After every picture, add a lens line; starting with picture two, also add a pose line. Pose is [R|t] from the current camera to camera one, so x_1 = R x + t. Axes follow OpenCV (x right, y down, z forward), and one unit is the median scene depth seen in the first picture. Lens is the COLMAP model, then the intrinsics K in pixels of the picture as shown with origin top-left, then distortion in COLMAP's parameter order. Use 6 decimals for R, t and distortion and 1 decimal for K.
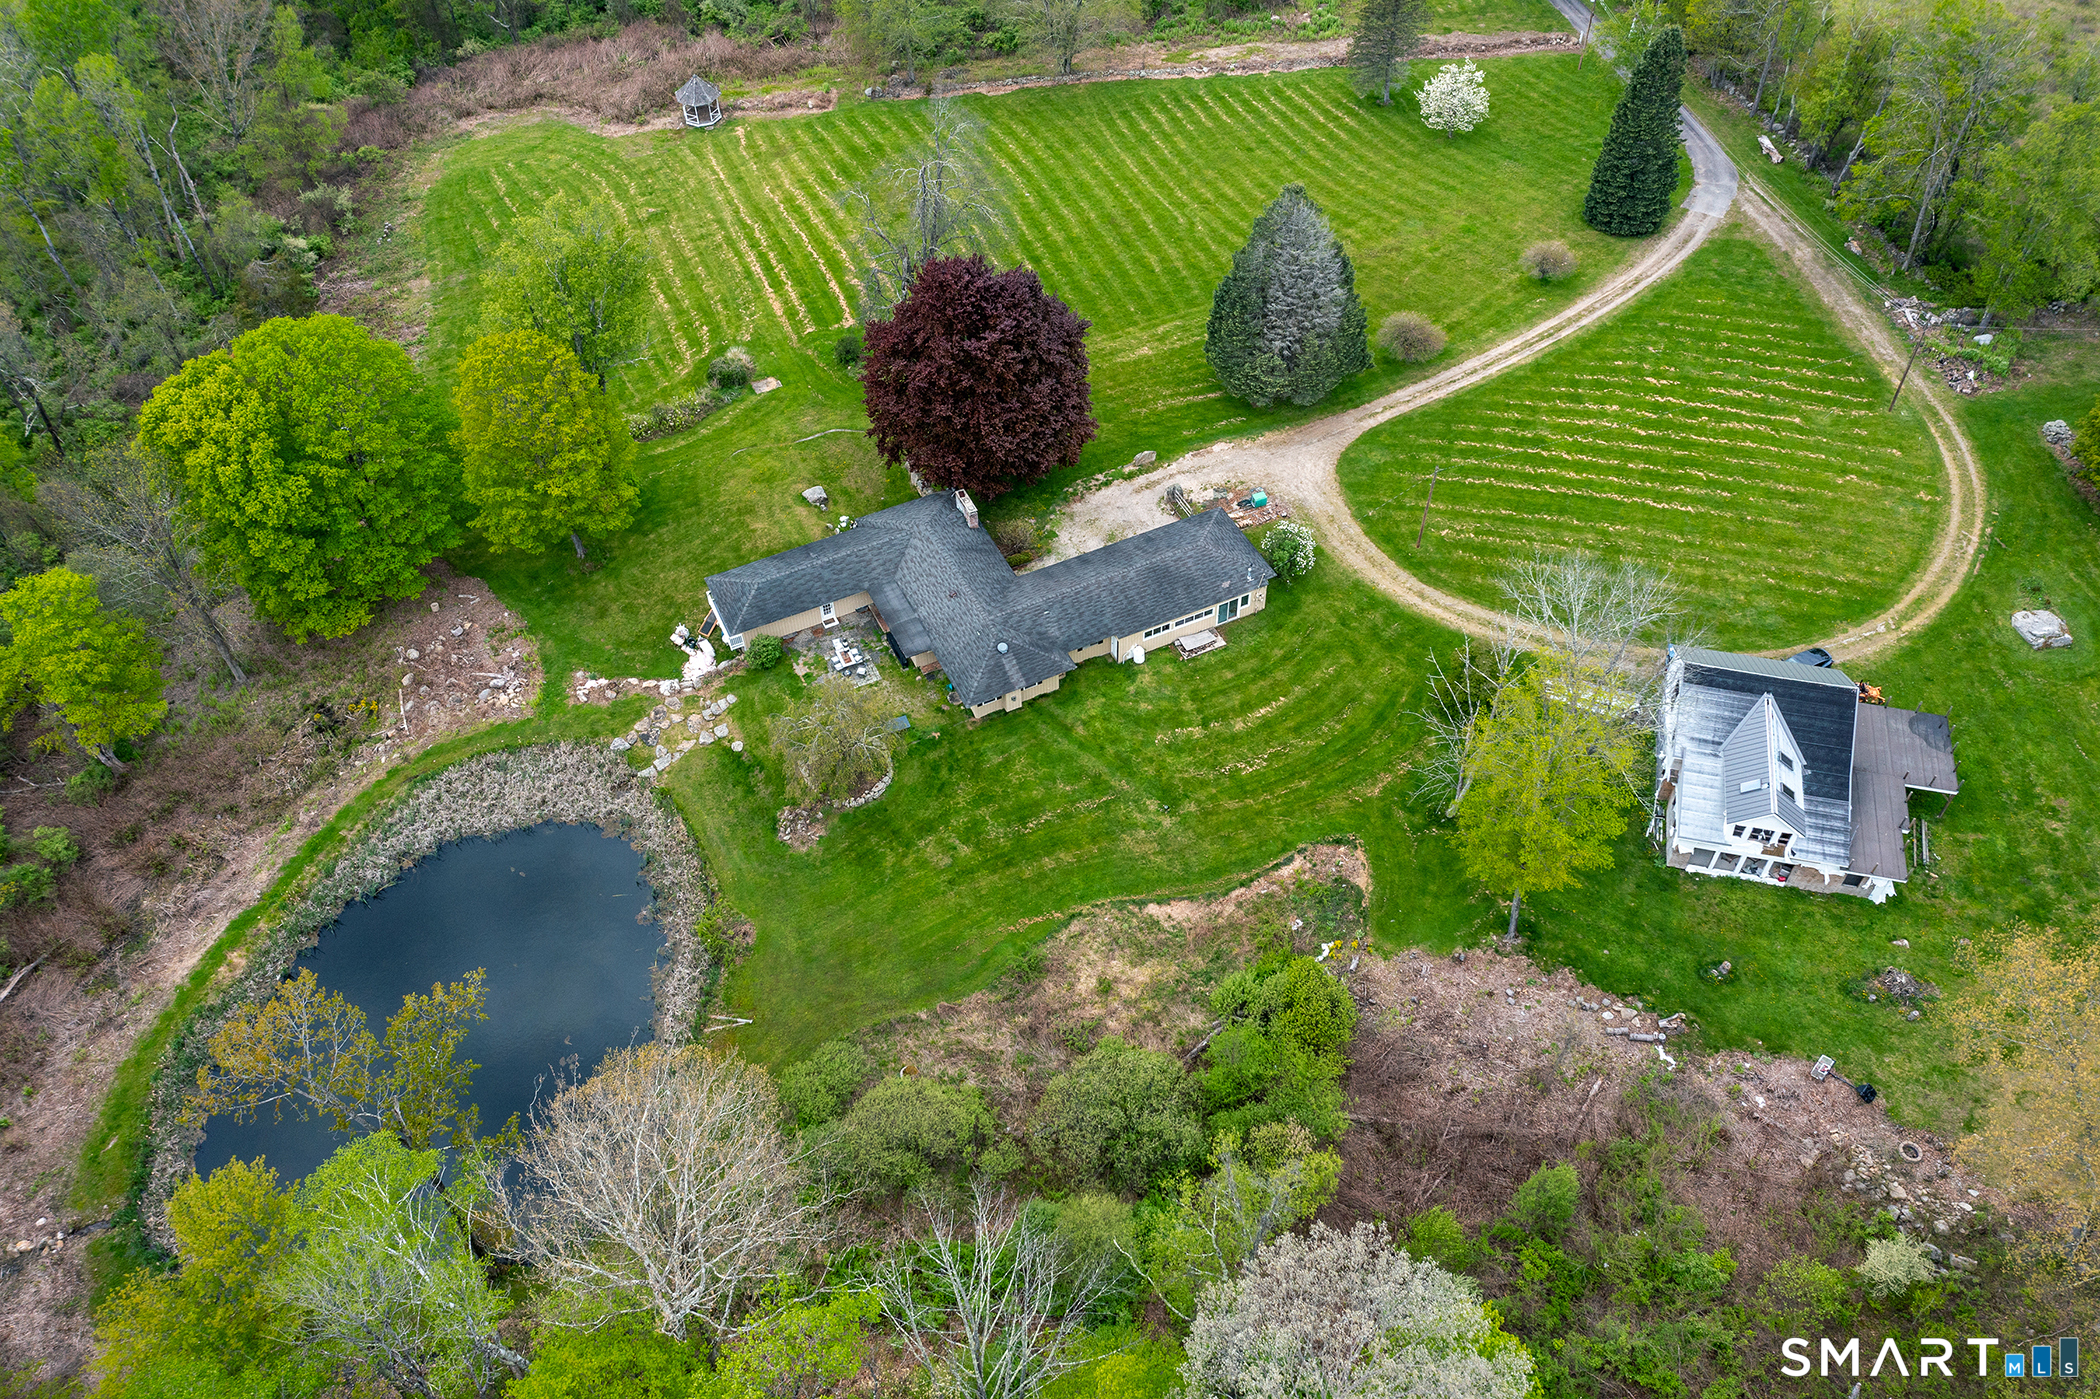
lens RADIAL K [[1660.3, 0, 1052.2], [0, 1660.3, 700.4], [0, 0, 1]] dist [-0.006860, 0.002403]
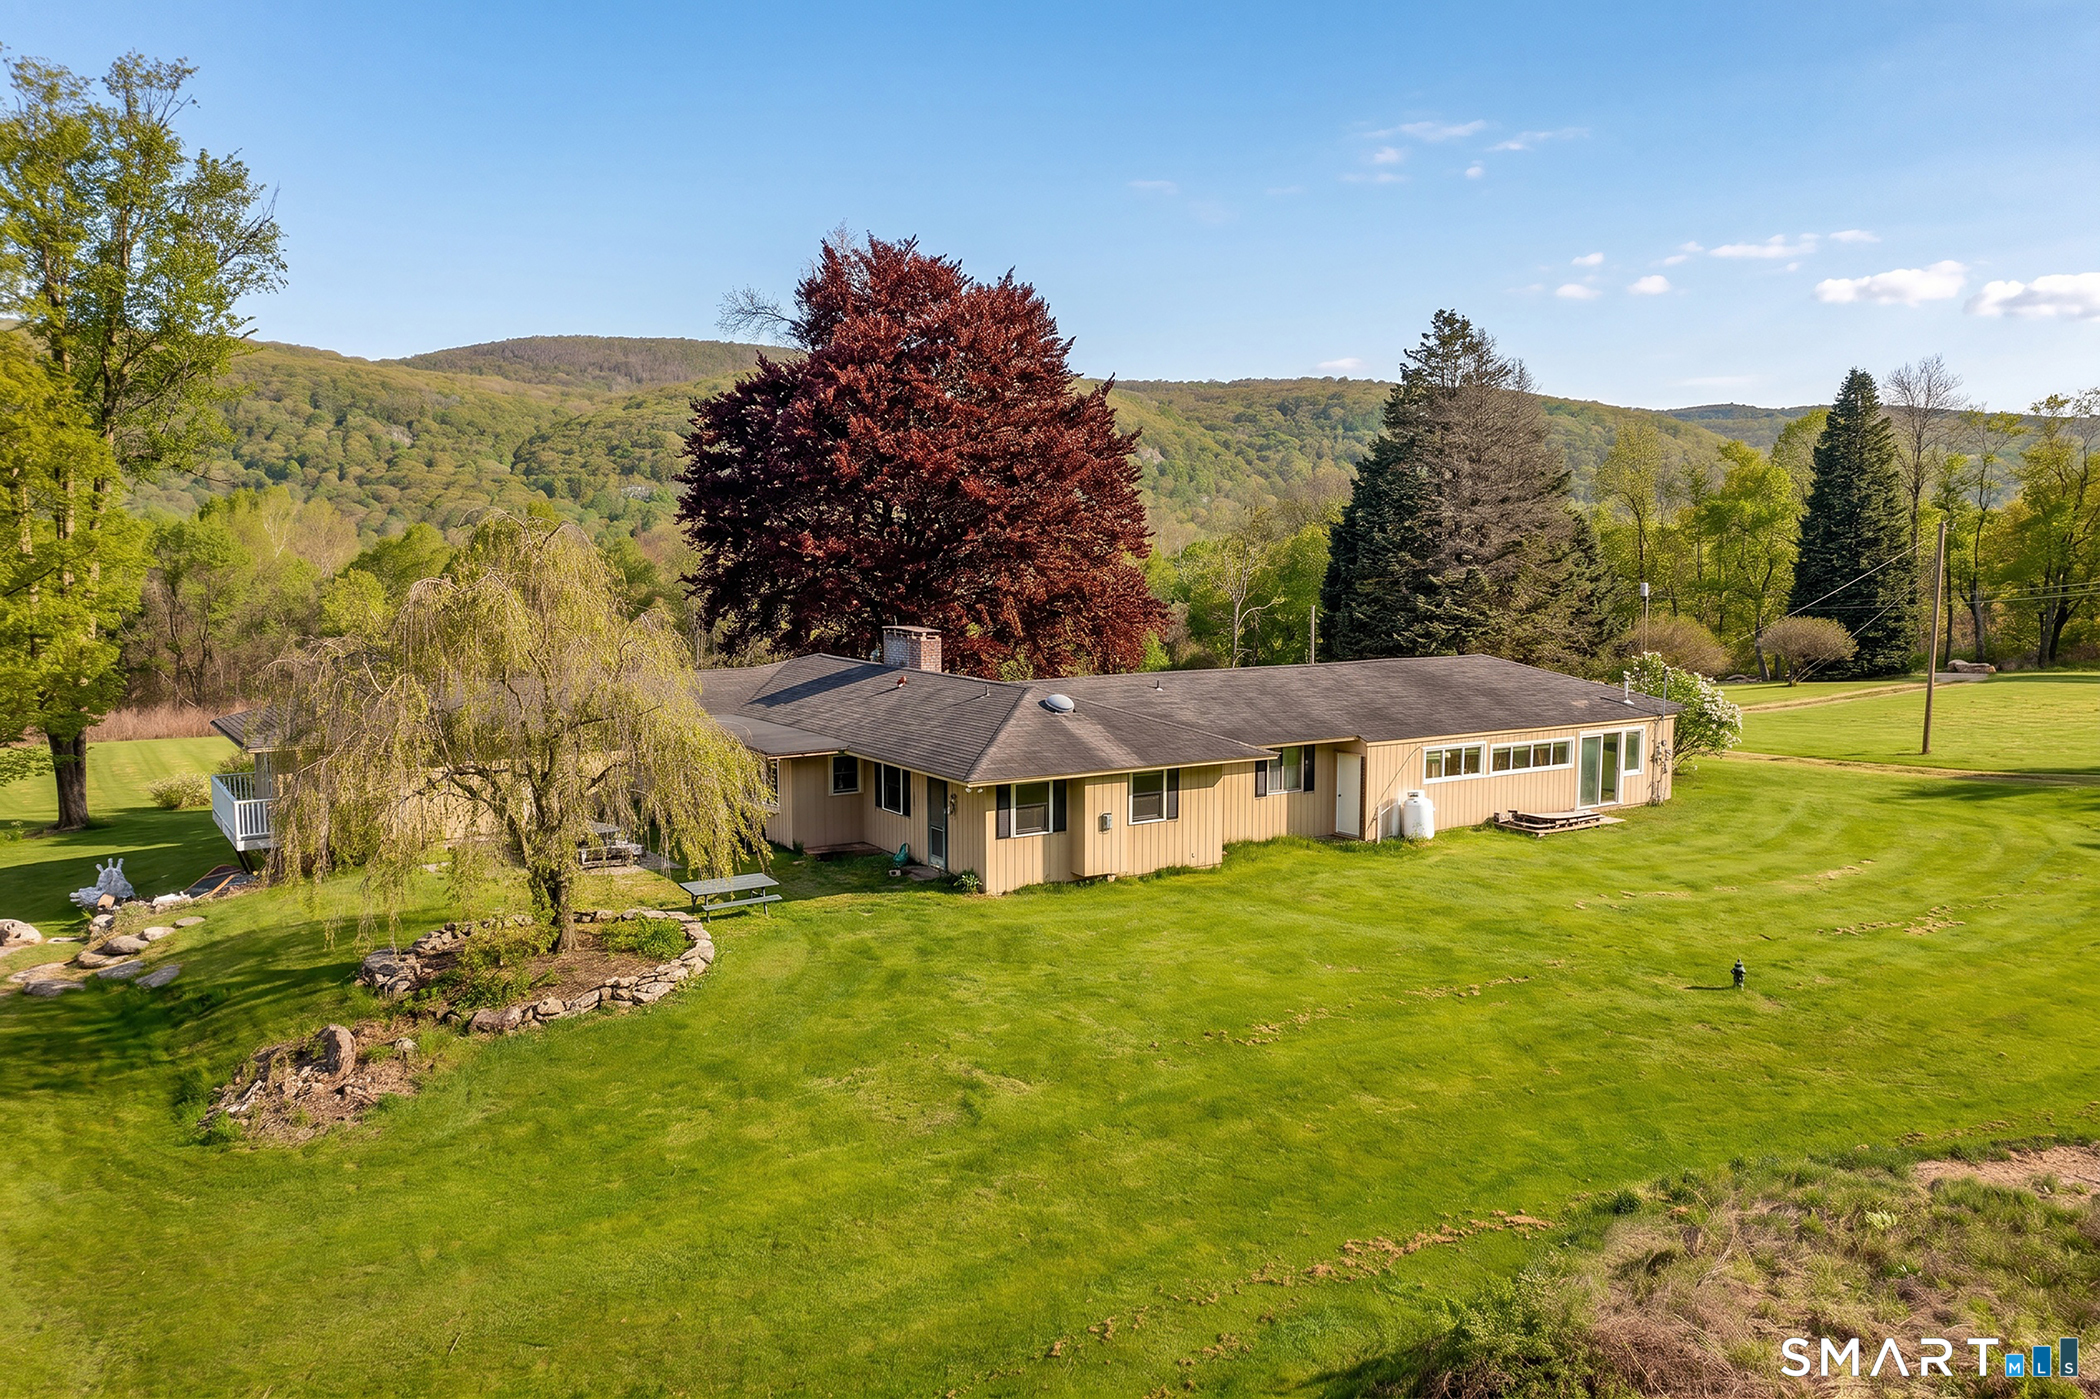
lens RADIAL K [[1668.6, 0, 1038.8], [0, 1668.6, 697.8], [0, 0, 1]] dist [-0.008839, 0.002334]
pose [[0.993637, -0.001436, 0.112618, -0.071468], [0.079485, 0.717361, -0.692152, 0.201589], [-0.079794, 0.696700, 0.712911, 0.747163]]
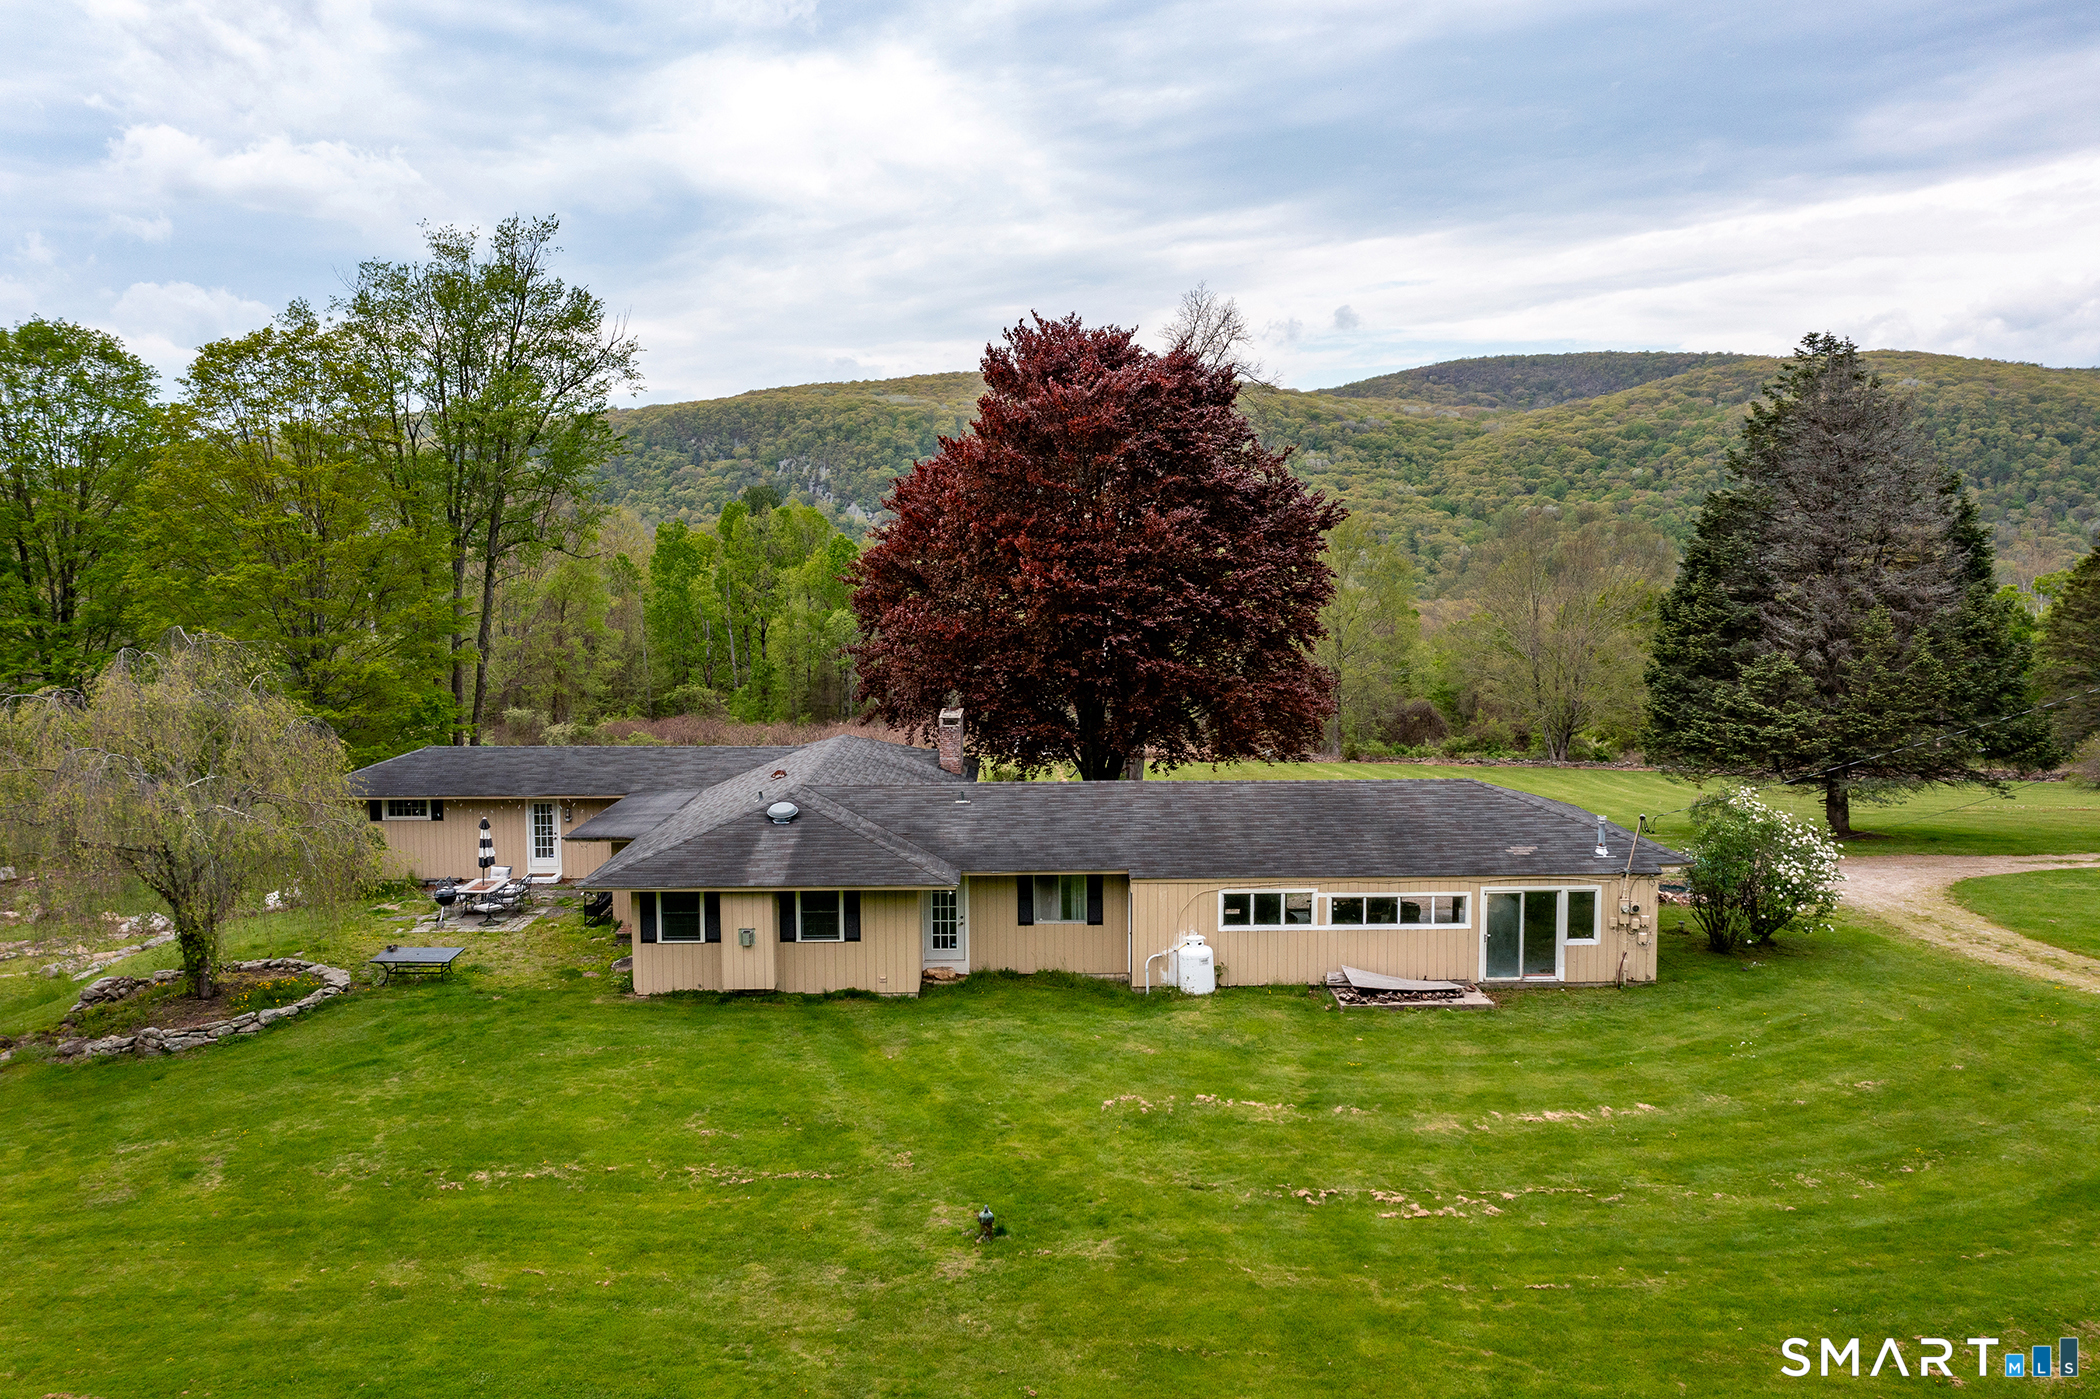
lens RADIAL K [[1660.3, 0, 1045.1], [0, 1660.3, 694.7], [0, 0, 1]] dist [-0.006860, 0.002403]
pose [[0.906043, 0.042599, -0.421037, 0.160480], [-0.326095, 0.704396, -0.630466, 0.147082], [0.269719, 0.708528, 0.652104, 0.766302]]
